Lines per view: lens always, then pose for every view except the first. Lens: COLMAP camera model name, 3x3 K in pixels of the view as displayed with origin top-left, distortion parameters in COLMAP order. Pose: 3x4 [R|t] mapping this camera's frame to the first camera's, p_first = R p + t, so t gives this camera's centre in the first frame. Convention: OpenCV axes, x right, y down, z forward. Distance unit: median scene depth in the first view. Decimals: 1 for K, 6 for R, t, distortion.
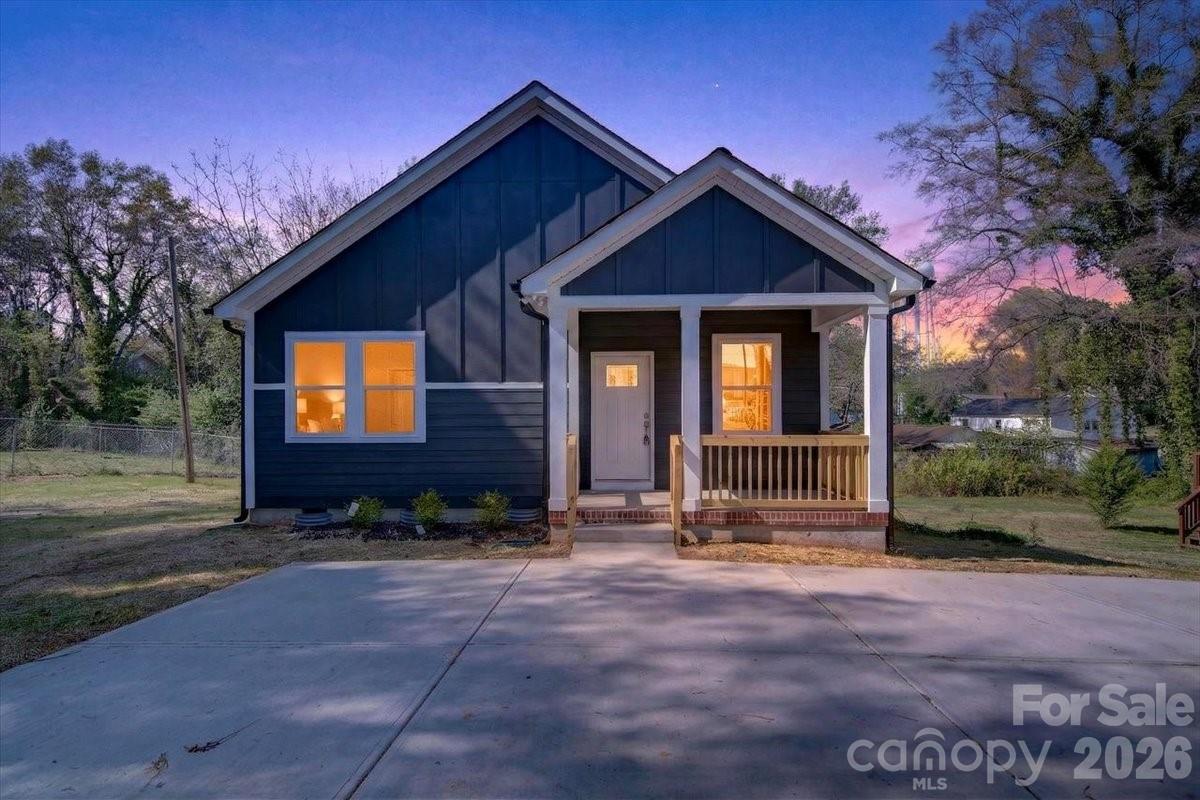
lens RADIAL K [[607.3, 0, 600.0], [0, 607.3, 400.0], [0, 0, 1]] dist [0.001917, 0.000159]
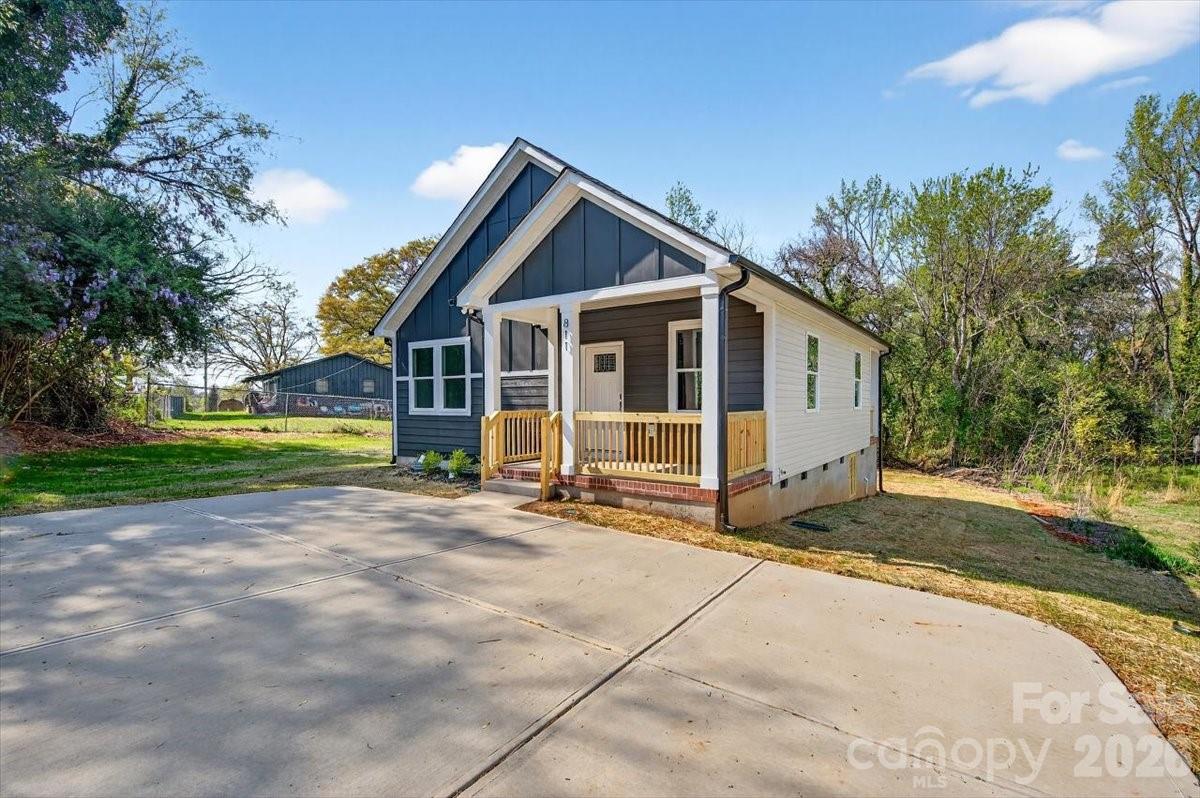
lens RADIAL K [[545.2, 0, 599.4], [0, 545.2, 401.1], [0, 0, 1]] dist [0.000888, 0.000130]
pose [[0.834462, 0.001435, -0.551064, 0.799657], [0.013672, 0.999635, 0.023306, 0.012612], [0.550896, -0.026982, 0.834138, 0.137904]]
